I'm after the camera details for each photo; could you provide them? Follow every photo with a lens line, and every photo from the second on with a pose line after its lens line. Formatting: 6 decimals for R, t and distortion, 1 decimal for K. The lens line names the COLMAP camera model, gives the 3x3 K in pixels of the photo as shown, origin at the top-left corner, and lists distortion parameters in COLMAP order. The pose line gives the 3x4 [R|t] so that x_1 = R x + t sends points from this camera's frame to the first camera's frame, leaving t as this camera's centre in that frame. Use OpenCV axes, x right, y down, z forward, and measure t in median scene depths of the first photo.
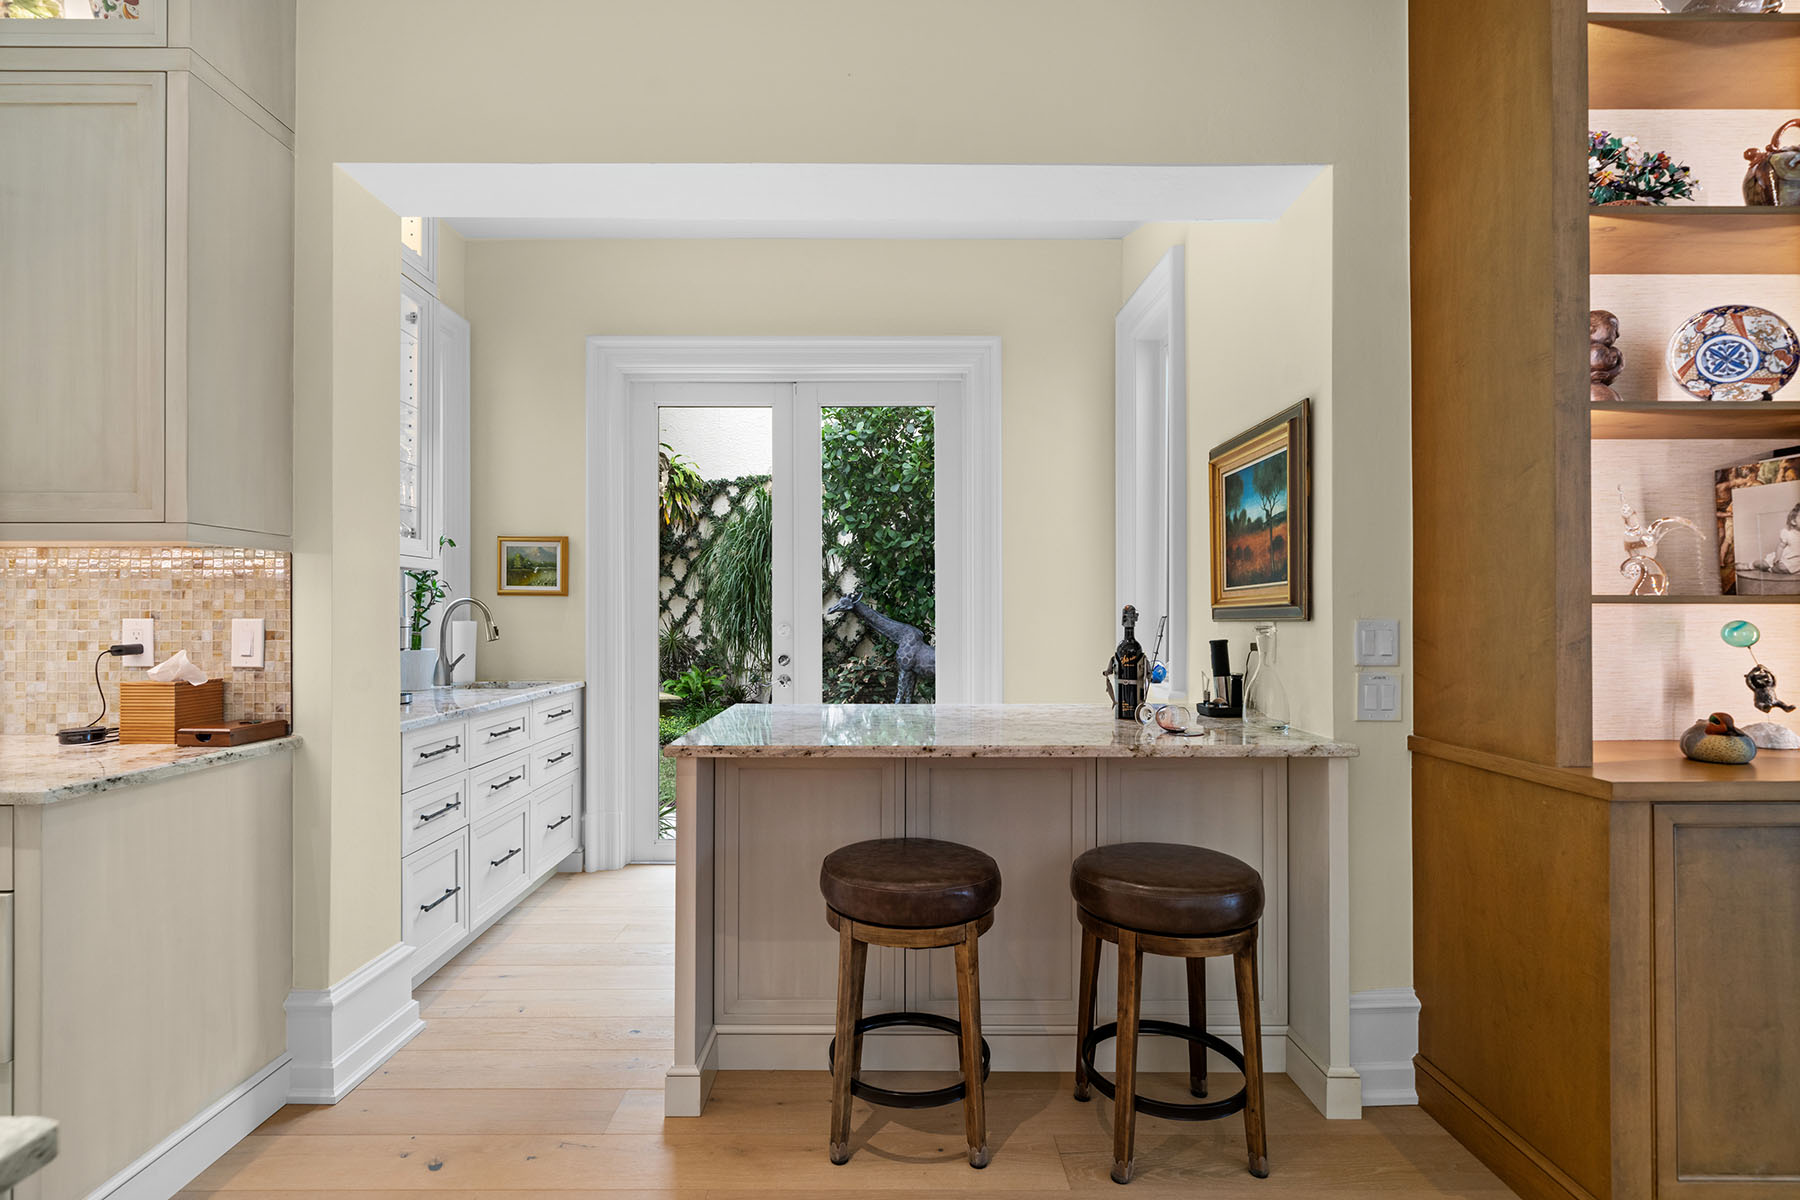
lens RADIAL K [[829.7, 0, 887.2], [0, 829.7, 610.4], [0, 0, 1]] dist [0.002554, 0.000669]
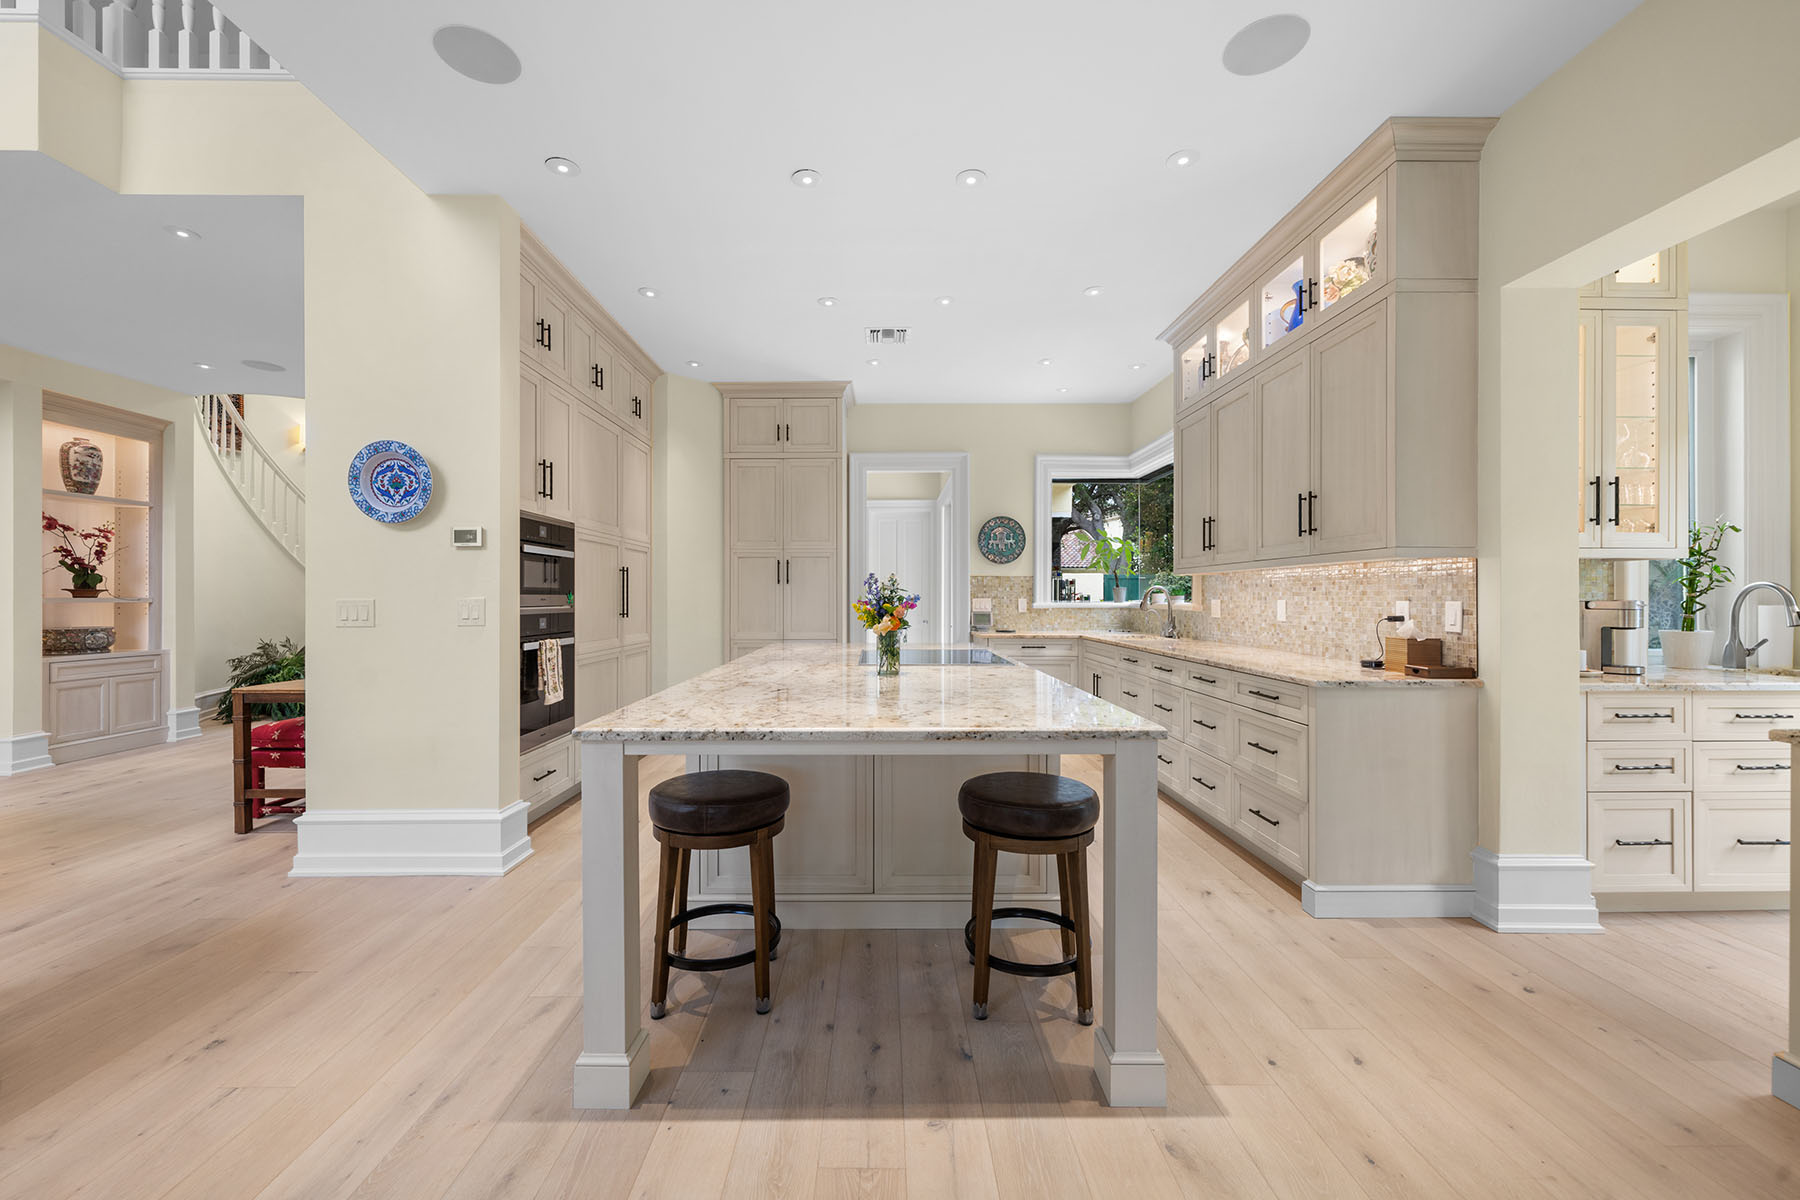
lens RADIAL K [[706.2, 0, 888.7], [0, 706.2, 597.2], [0, 0, 1]] dist [-0.000118, -0.000600]
pose [[0.007292, 0.000310, -0.999973, 0.550883], [0.004792, 0.999988, 0.000345, -0.003648], [0.999962, -0.004795, 0.007291, -0.077962]]
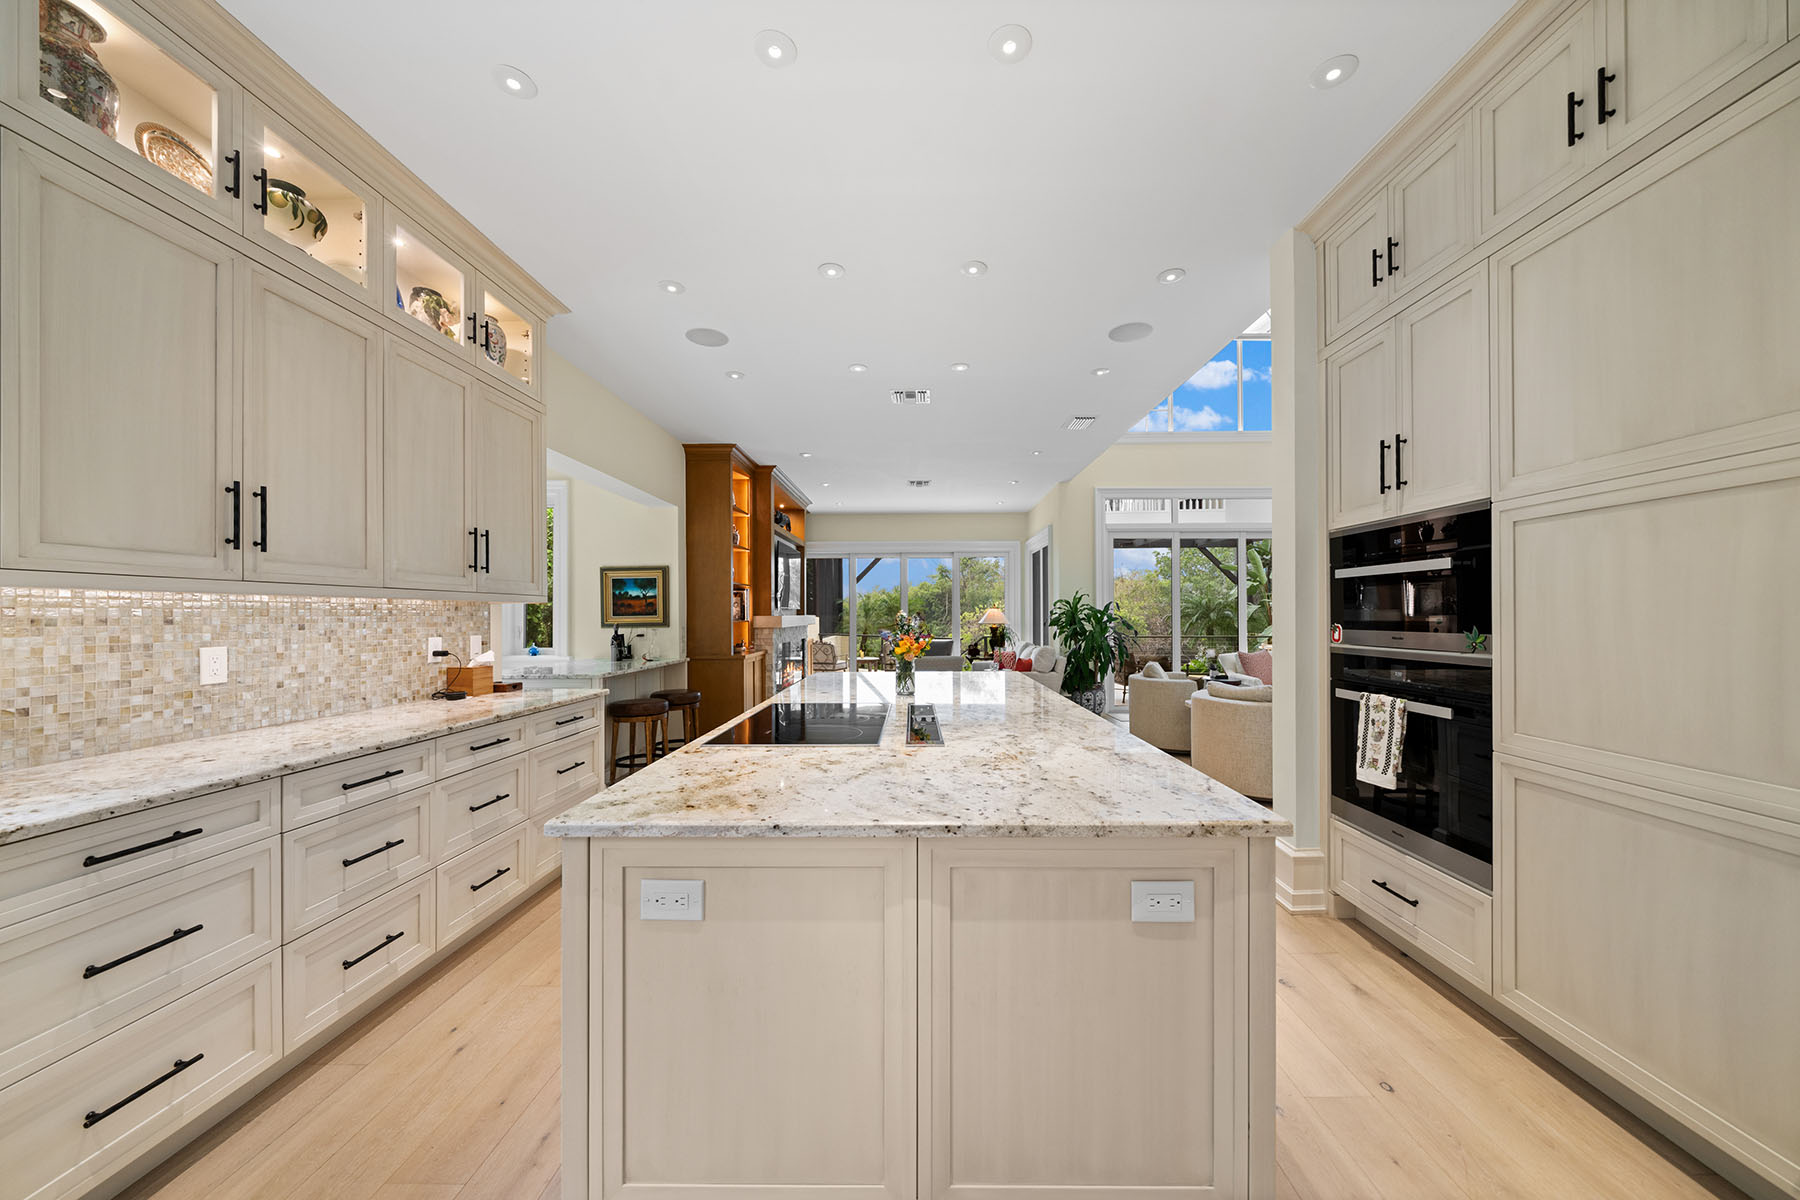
lens RADIAL K [[612.5, 0, 927.0], [0, 612.5, 612.4], [0, 0, 1]] dist [-0.006254, -0.000066]
pose [[-0.011010, 0.005199, 0.999926, -2.266861], [0.000483, 0.999986, -0.005194, -0.038241], [-0.999939, 0.000426, -0.011012, -0.104640]]
